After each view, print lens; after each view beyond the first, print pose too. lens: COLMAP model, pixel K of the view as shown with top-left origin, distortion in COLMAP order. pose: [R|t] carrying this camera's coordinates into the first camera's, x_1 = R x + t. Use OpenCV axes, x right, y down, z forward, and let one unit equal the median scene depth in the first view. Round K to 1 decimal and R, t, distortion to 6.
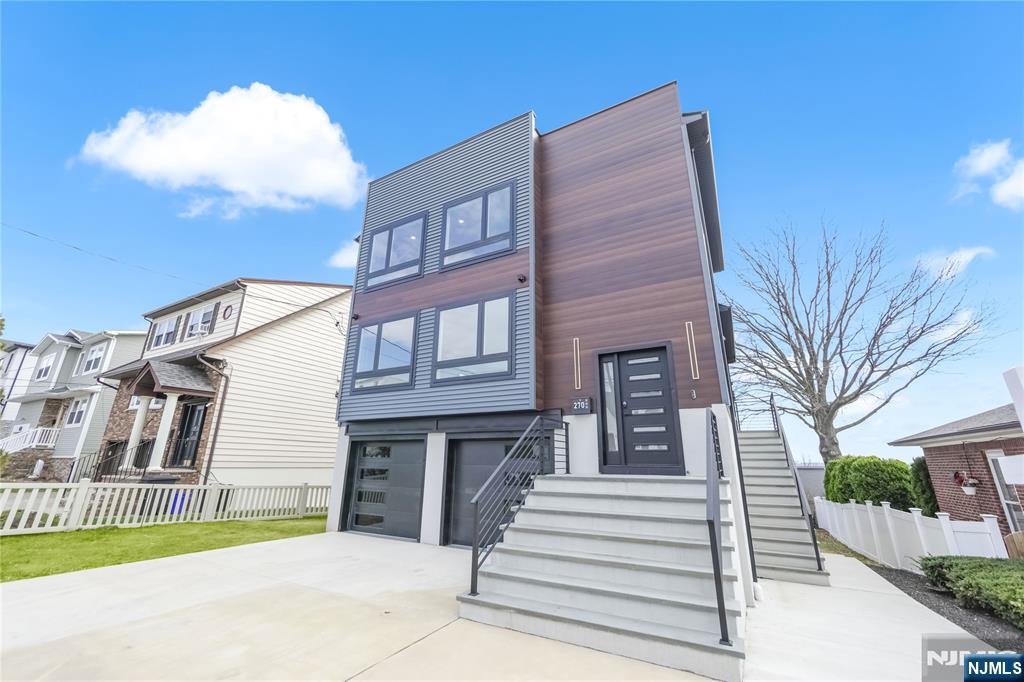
lens RADIAL K [[399.8, 0, 512.0], [0, 399.8, 341.0], [0, 0, 1]] dist [-0.003916, 0.000265]
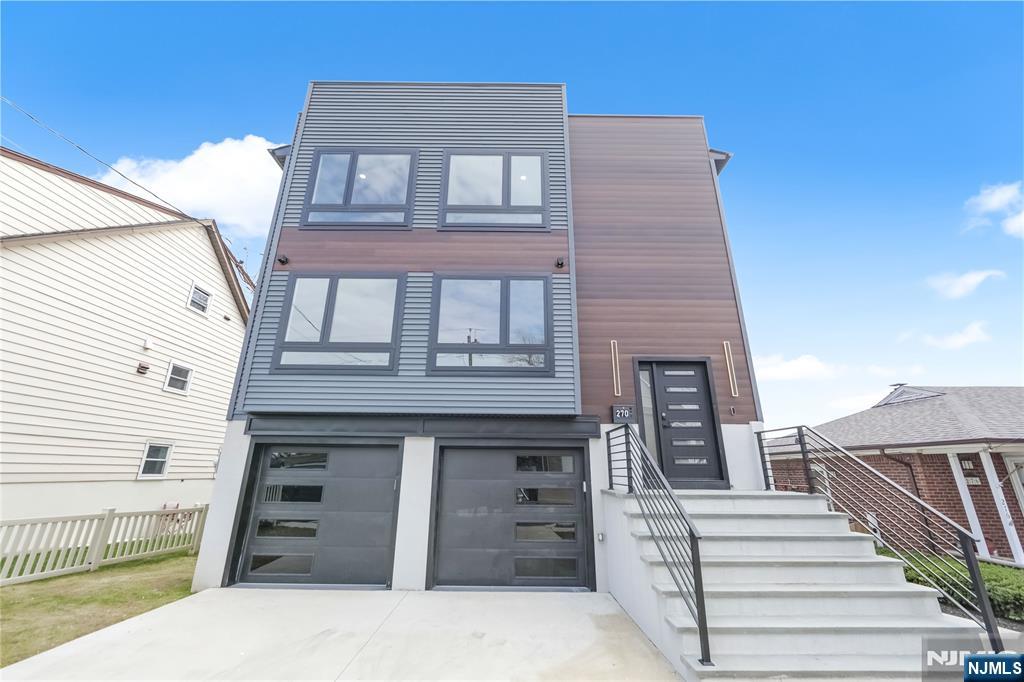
lens RADIAL K [[399.8, 0, 512.0], [0, 399.8, 341.0], [0, 0, 1]] dist [-0.003916, 0.000265]
pose [[0.872319, 0.149289, 0.465588, -0.404981], [-0.142805, 0.988517, -0.049406, 0.062836], [-0.467617, -0.023391, 0.883622, 0.252628]]
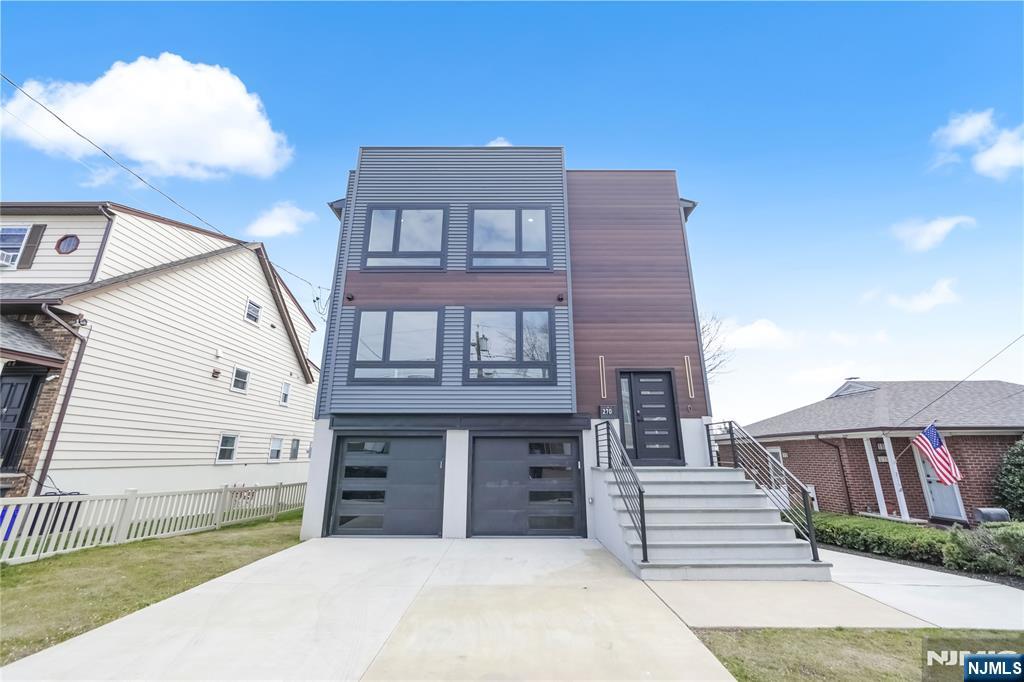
lens RADIAL K [[399.8, 0, 512.0], [0, 399.8, 341.0], [0, 0, 1]] dist [-0.003916, 0.000265]
pose [[0.874811, 0.123958, 0.468338, -0.560314], [-0.133745, 0.990938, -0.012456, -0.000426], [-0.465638, -0.051741, 0.883462, 0.044815]]
